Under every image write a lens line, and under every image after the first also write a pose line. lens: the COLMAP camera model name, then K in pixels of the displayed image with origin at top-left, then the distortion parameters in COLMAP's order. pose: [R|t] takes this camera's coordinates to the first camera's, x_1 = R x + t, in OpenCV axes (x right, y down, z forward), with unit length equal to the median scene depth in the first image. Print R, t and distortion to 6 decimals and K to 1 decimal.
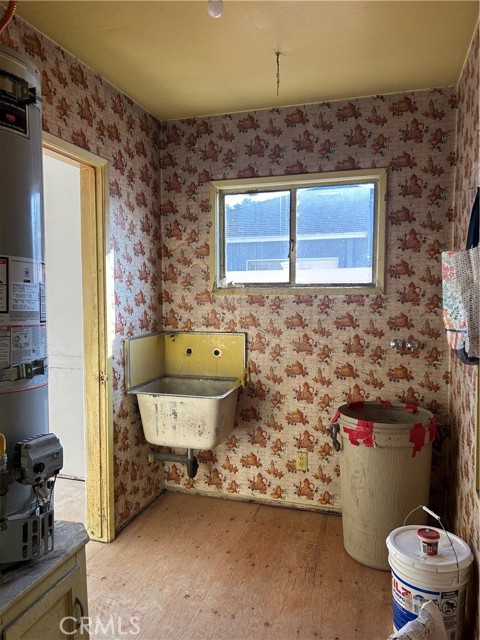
lens RADIAL K [[480.2, 0, 237.1], [0, 480.2, 323.2], [0, 0, 1]] dist [0.079216, -0.098164]
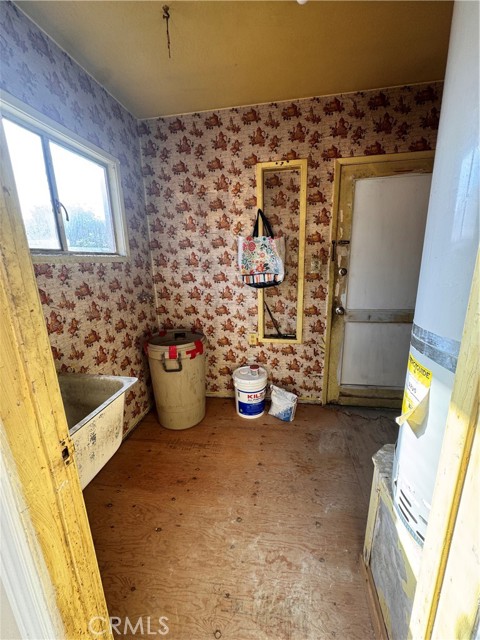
lens RADIAL K [[255.6, 0, 240.2], [0, 255.6, 320.9], [0, 0, 1]] dist [-0.002006, 0.000270]
pose [[-0.142954, -0.226524, 0.963458, -0.451111], [0.088353, 0.966649, 0.240383, -0.042419], [-0.985778, 0.119488, -0.118172, 0.772520]]
